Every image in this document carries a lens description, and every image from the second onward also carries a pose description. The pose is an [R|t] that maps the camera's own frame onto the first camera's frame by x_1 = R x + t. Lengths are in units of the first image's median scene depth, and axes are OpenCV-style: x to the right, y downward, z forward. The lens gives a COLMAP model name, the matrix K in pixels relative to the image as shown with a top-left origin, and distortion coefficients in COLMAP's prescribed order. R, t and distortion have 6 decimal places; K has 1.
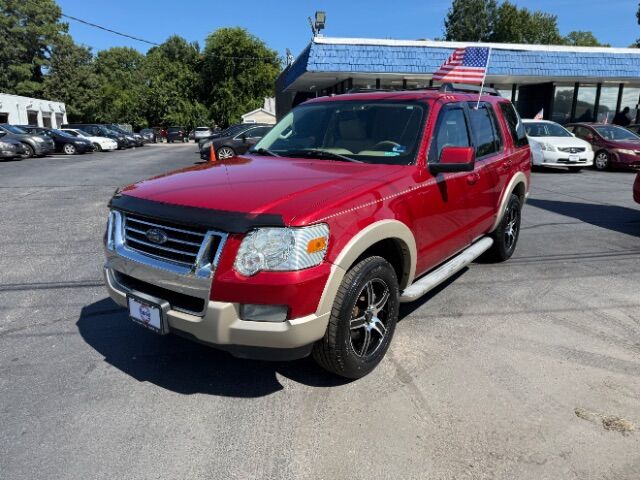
lens RADIAL K [[463.9, 0, 320.0], [0, 463.9, 240.0], [0, 0, 1]] dist [-0.002256, -0.003906]
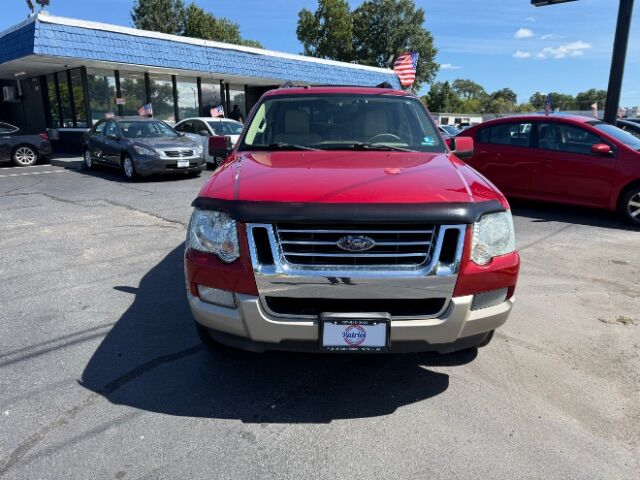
lens RADIAL K [[463.9, 0, 320.0], [0, 463.9, 240.0], [0, 0, 1]] dist [-0.002256, -0.003906]
pose [[0.783457, -0.144313, 0.604457, -0.172616], [0.142761, 0.988445, 0.050953, -0.012587], [-0.604825, 0.046373, 0.795007, 0.068195]]
